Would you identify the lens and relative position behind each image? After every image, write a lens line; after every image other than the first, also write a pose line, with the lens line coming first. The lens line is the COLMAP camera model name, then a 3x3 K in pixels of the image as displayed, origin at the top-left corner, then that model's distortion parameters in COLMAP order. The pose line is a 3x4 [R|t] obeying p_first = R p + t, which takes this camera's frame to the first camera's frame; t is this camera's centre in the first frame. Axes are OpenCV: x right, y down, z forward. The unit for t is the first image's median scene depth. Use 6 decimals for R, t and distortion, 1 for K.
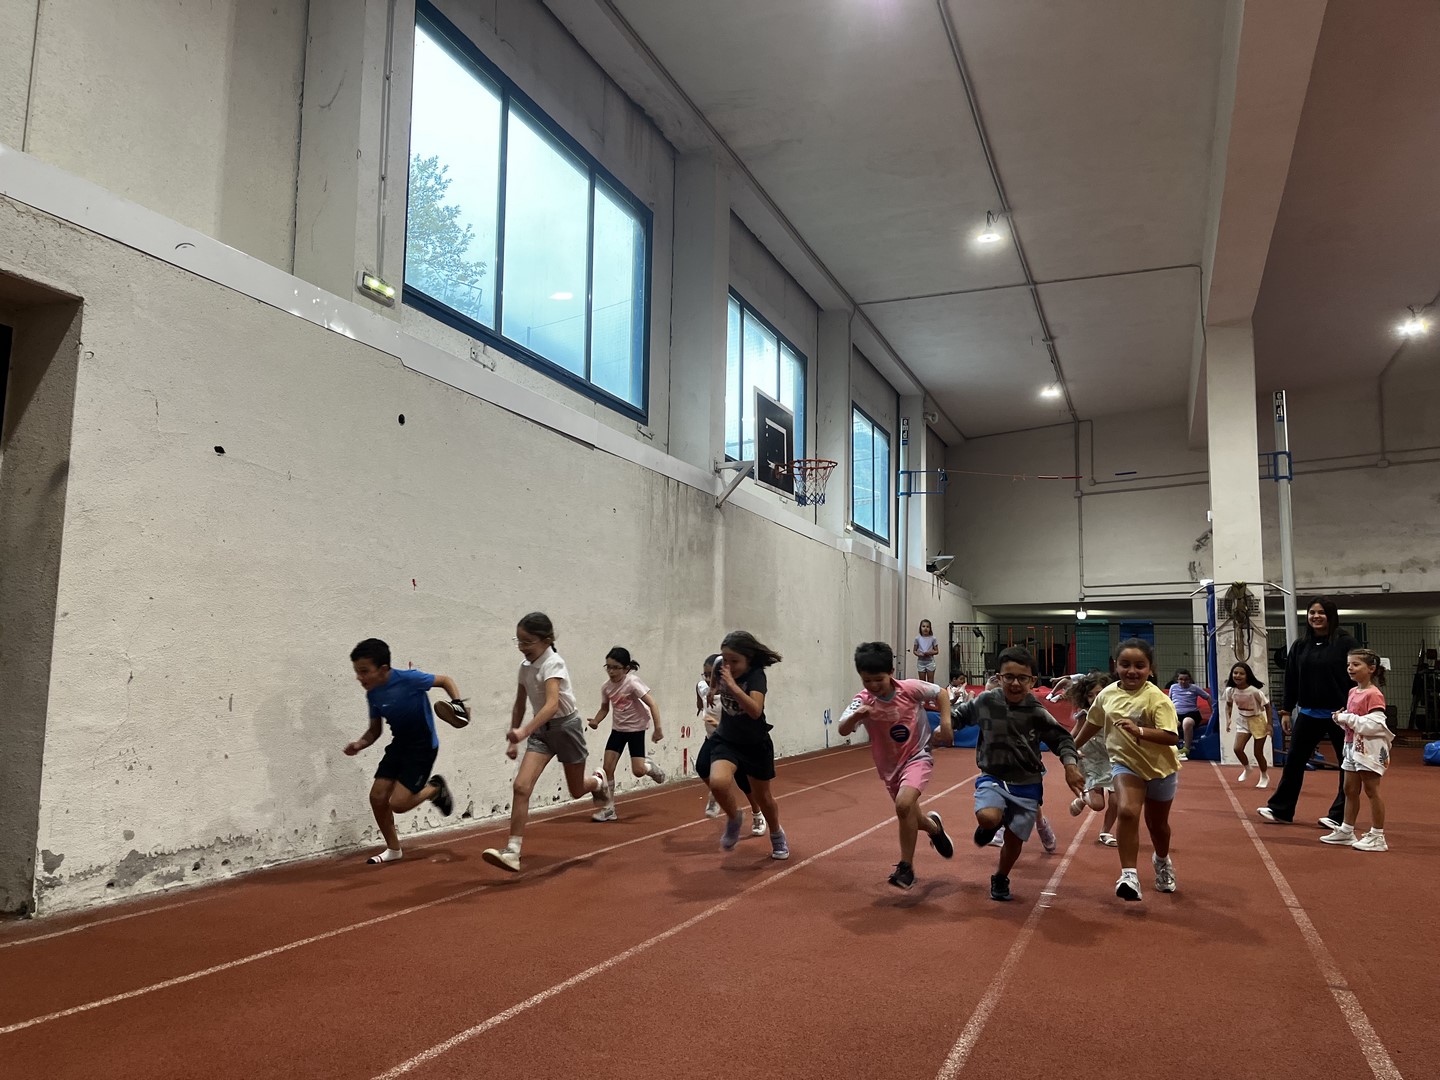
lens RADIAL K [[1172.0, 0, 720.0], [0, 1172.0, 540.0], [0, 0, 1]] dist [0.110287, -0.080229]
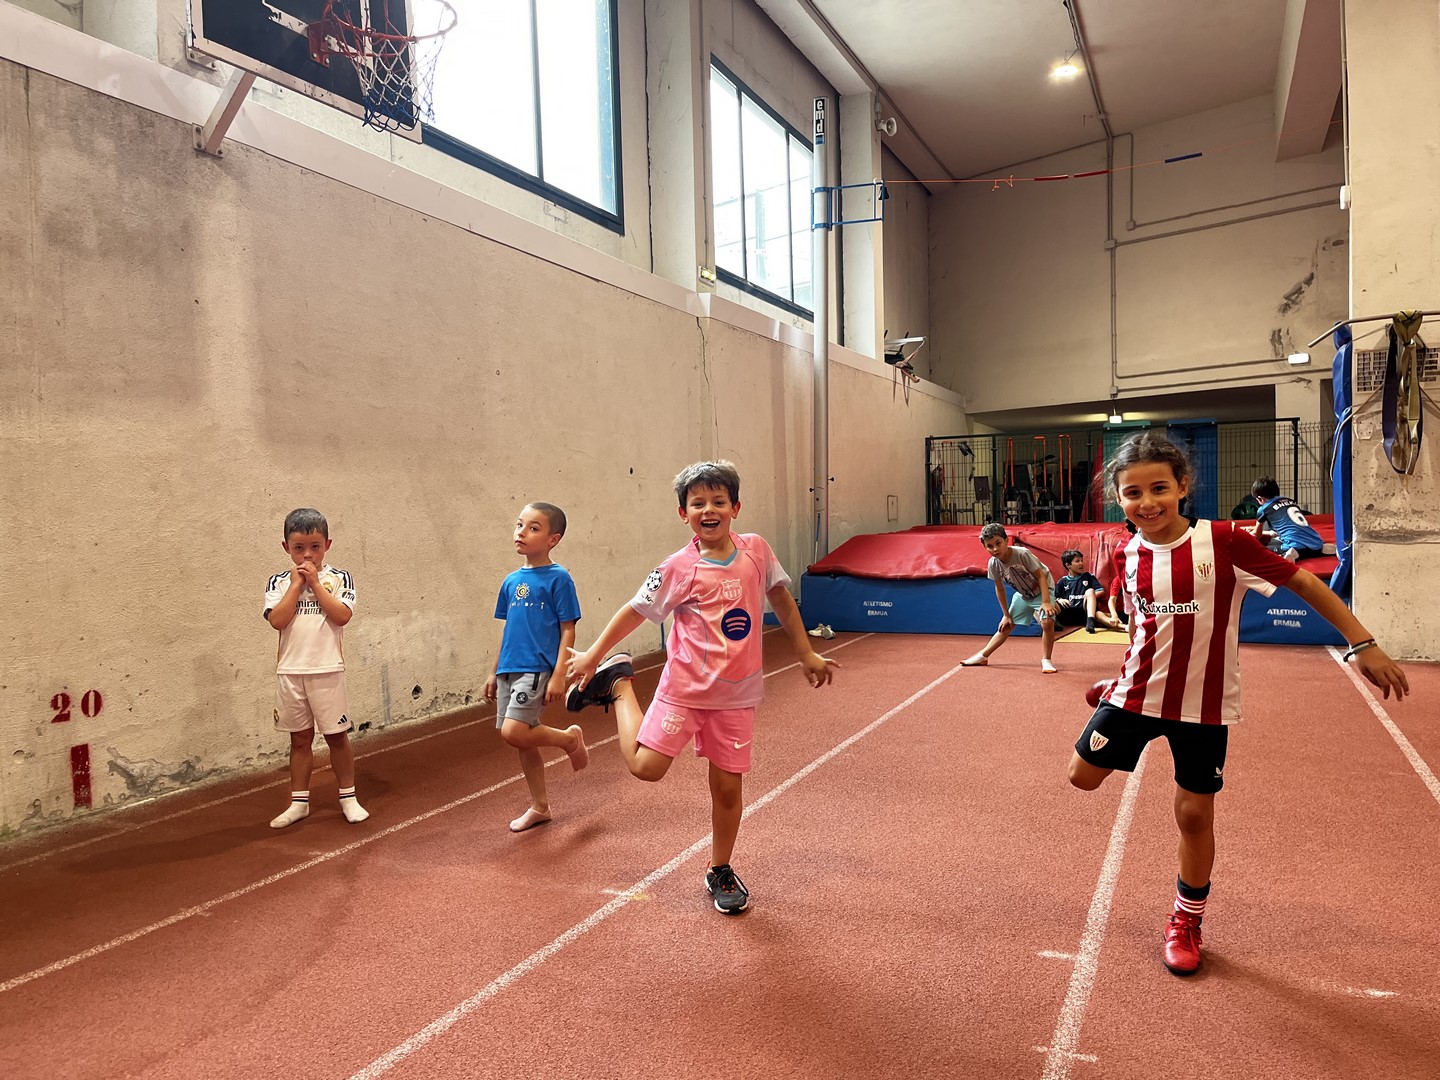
lens RADIAL K [[1172.0, 0, 720.0], [0, 1172.0, 540.0], [0, 0, 1]] dist [0.110287, -0.080229]
pose [[0.998497, -0.040086, -0.037376, 0.099695], [0.044855, 0.989557, 0.136988, 0.029975], [0.031494, -0.138459, 0.989867, 0.296302]]
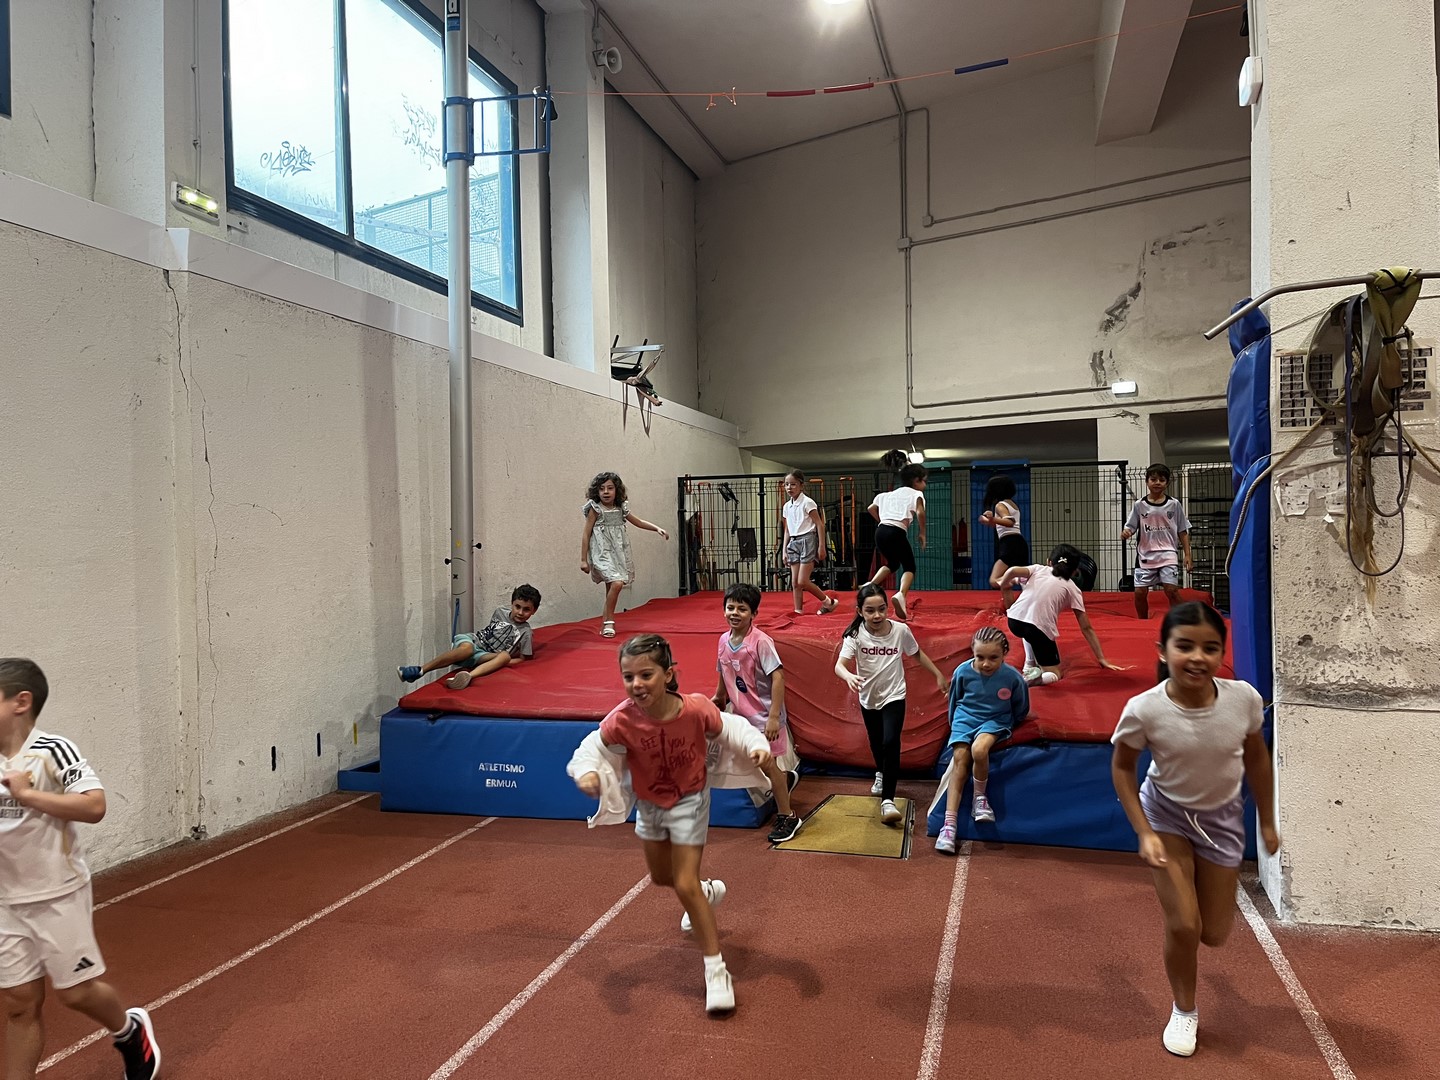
lens RADIAL K [[1172.0, 0, 720.0], [0, 1172.0, 540.0], [0, 0, 1]] dist [0.110287, -0.080229]
pose [[0.993864, -0.036757, 0.104320, 0.164326], [0.024256, 0.992639, 0.118660, 0.036484], [-0.107914, -0.115402, 0.987440, 0.473029]]
